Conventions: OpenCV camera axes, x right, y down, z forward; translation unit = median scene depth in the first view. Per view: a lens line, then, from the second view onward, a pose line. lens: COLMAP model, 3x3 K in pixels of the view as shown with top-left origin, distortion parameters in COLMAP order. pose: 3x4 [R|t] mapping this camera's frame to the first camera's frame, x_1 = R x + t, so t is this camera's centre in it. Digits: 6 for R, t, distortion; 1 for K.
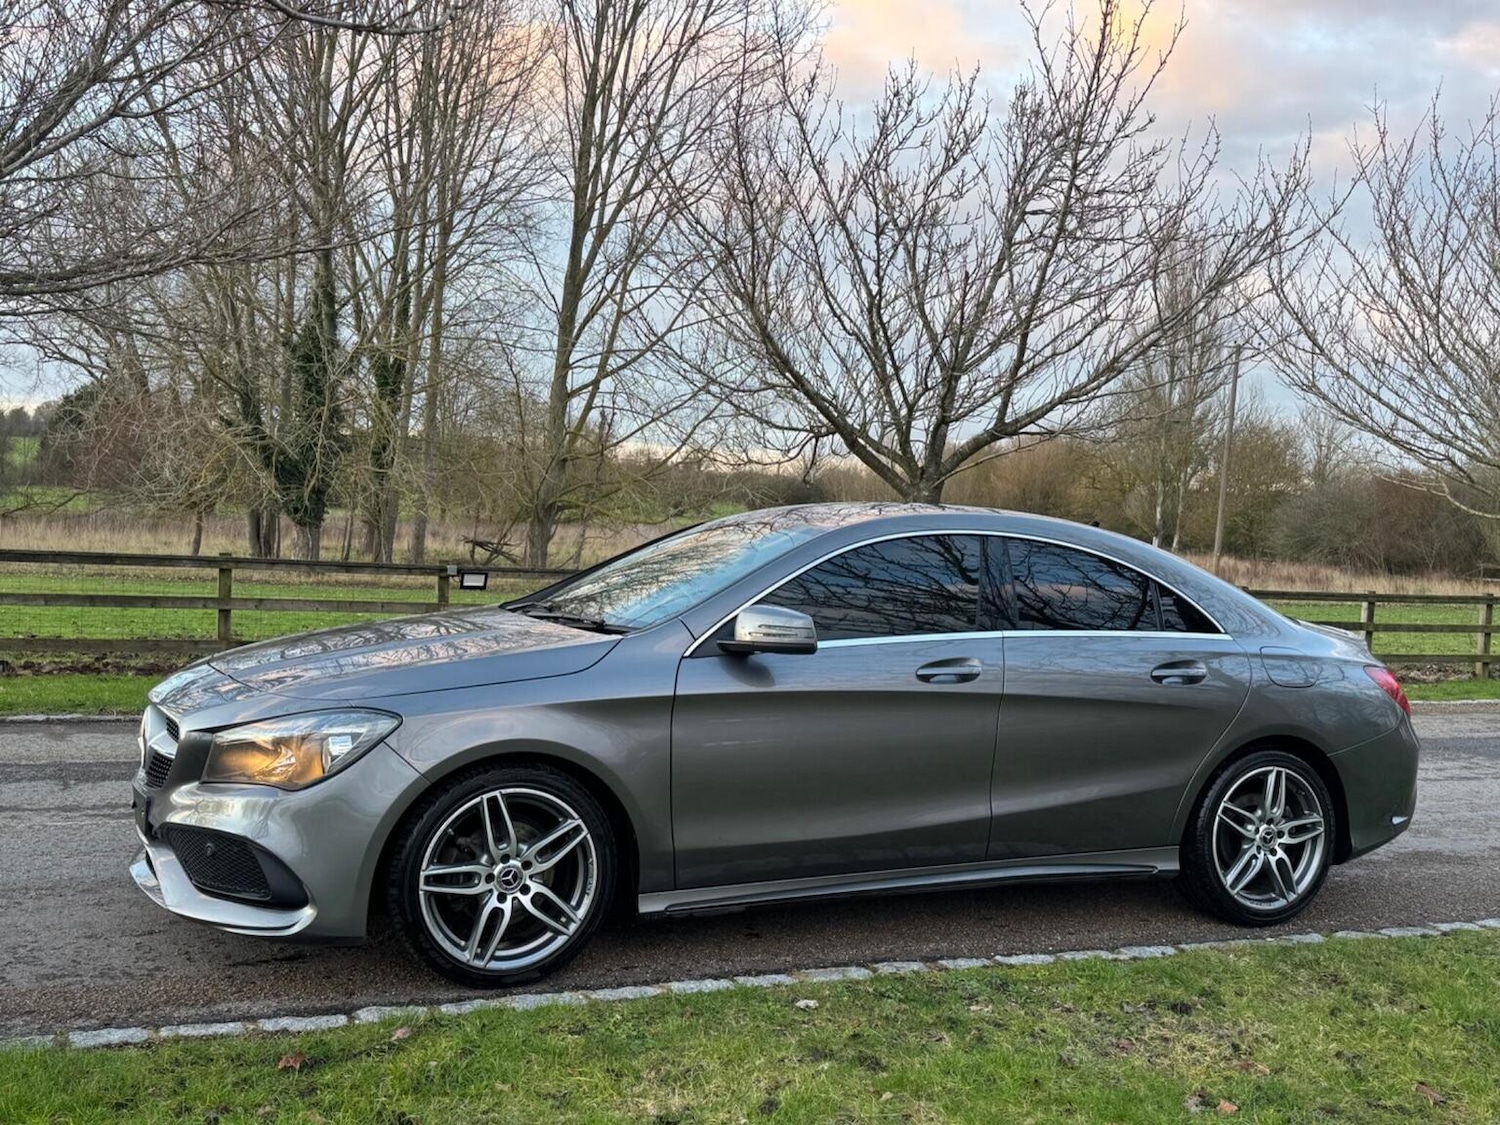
lens RADIAL K [[1462.6, 0, 750.9], [0, 1462.6, 575.2], [0, 0, 1]] dist [0.185204, -0.393027]
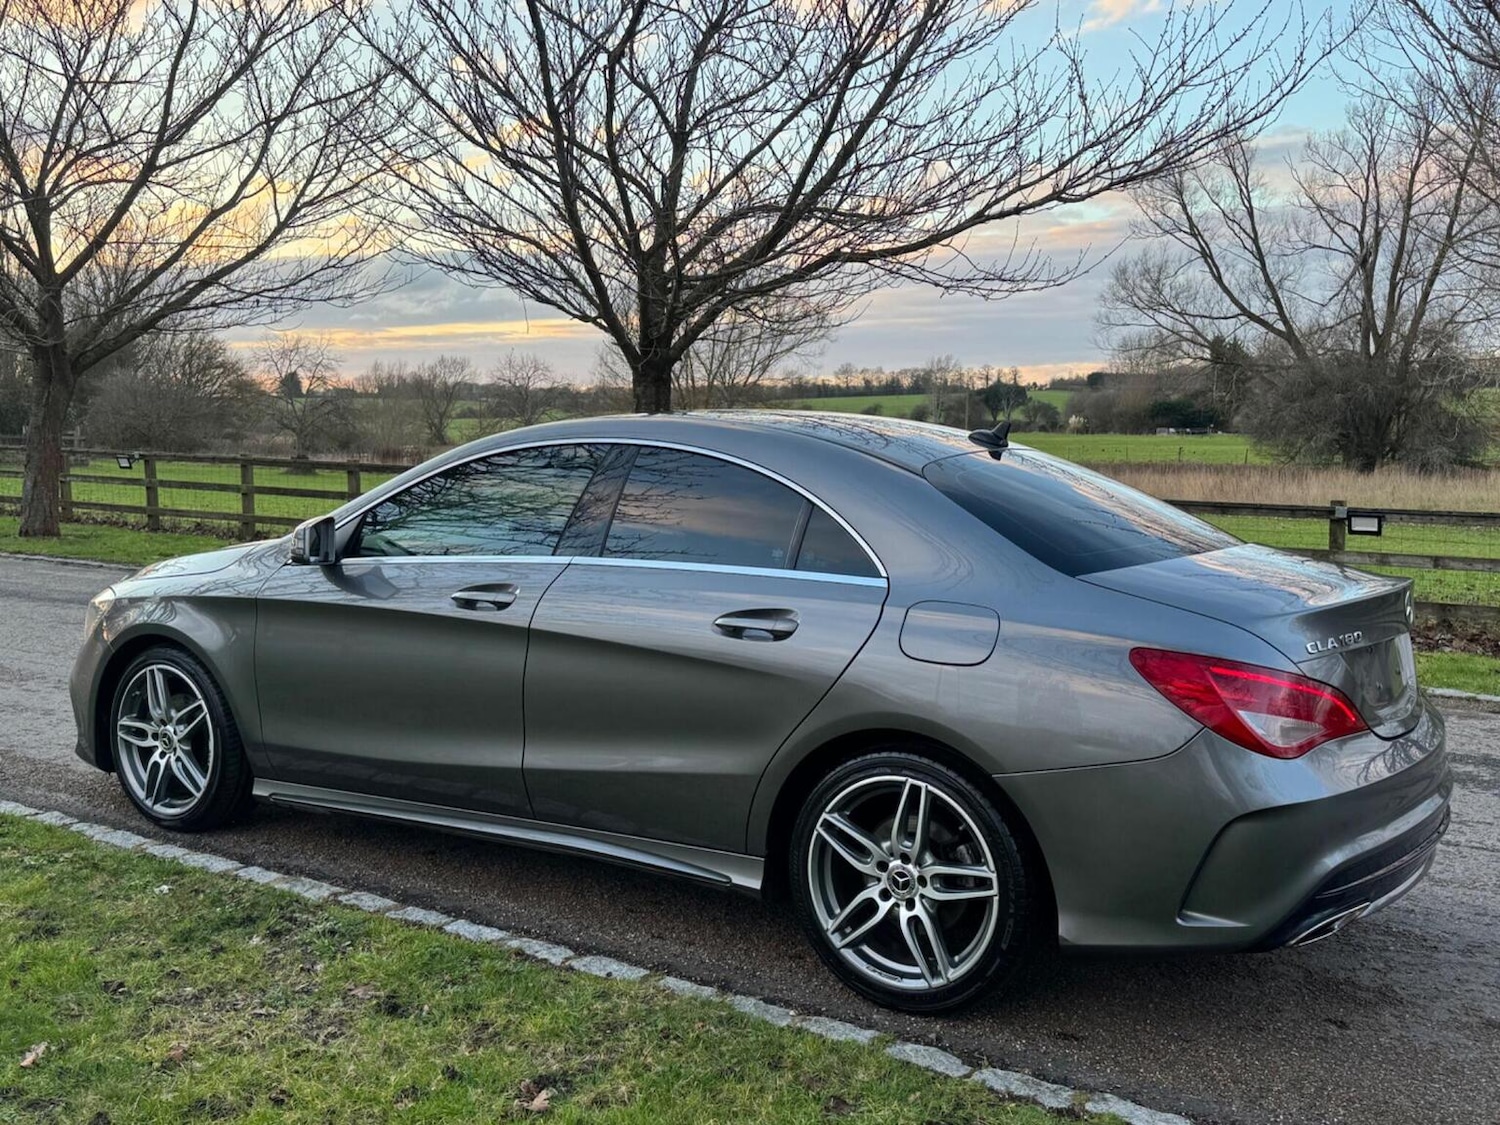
lens RADIAL K [[1462.6, 0, 750.9], [0, 1462.6, 575.2], [0, 0, 1]] dist [0.185204, -0.393027]
pose [[0.551870, 0.044077, -0.832764, 0.922034], [-0.018811, 0.999006, 0.040410, 0.012647], [0.833718, -0.006636, 0.552151, 0.615748]]
